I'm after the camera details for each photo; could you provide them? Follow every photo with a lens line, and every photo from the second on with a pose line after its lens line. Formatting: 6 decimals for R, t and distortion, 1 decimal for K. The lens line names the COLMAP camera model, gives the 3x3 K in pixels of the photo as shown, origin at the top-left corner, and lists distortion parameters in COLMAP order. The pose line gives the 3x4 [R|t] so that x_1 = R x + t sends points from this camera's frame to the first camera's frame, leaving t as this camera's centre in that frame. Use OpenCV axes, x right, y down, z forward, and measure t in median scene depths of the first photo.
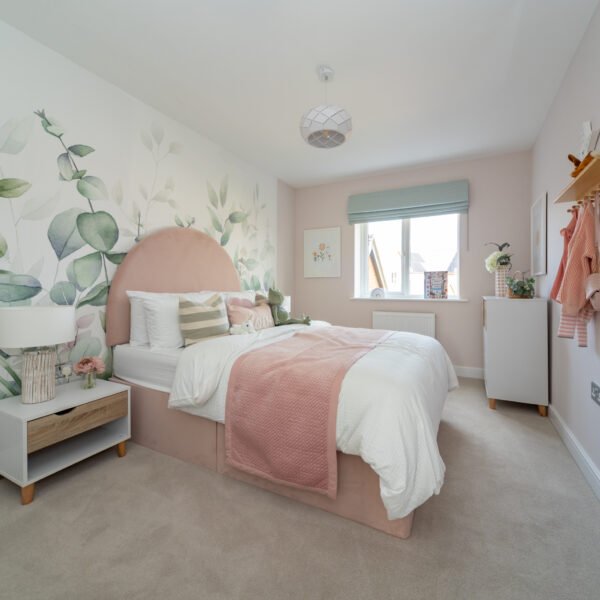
lens RADIAL K [[306.1, 0, 300.2], [0, 306.1, 296.4], [0, 0, 1]] dist [-0.000091, 0.000026]
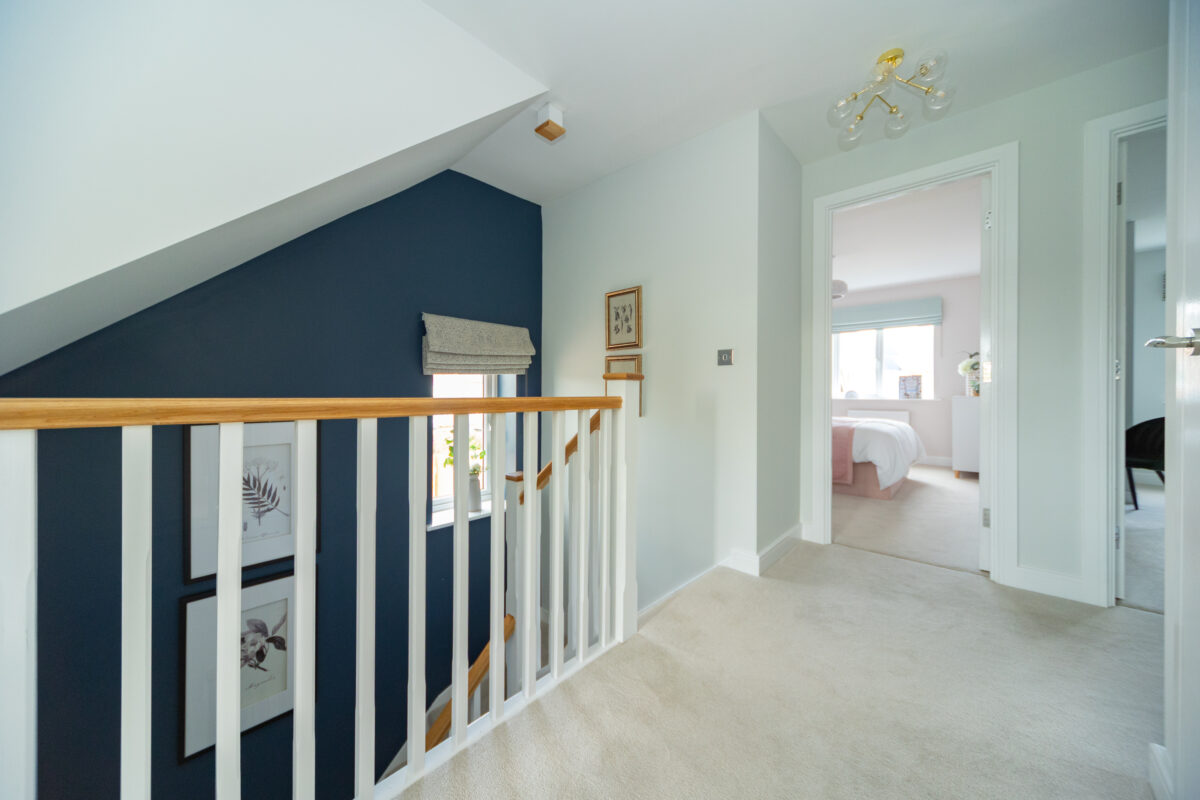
lens RADIAL K [[399.5, 0, 598.1], [0, 399.5, 399.9], [0, 0, 1]] dist [0.000090, -0.000010]
pose [[0.965113, -0.004258, -0.261798, -0.319631], [0.003331, 0.999987, -0.003984, 0.014706], [0.261811, 0.002973, 0.965115, -0.813026]]
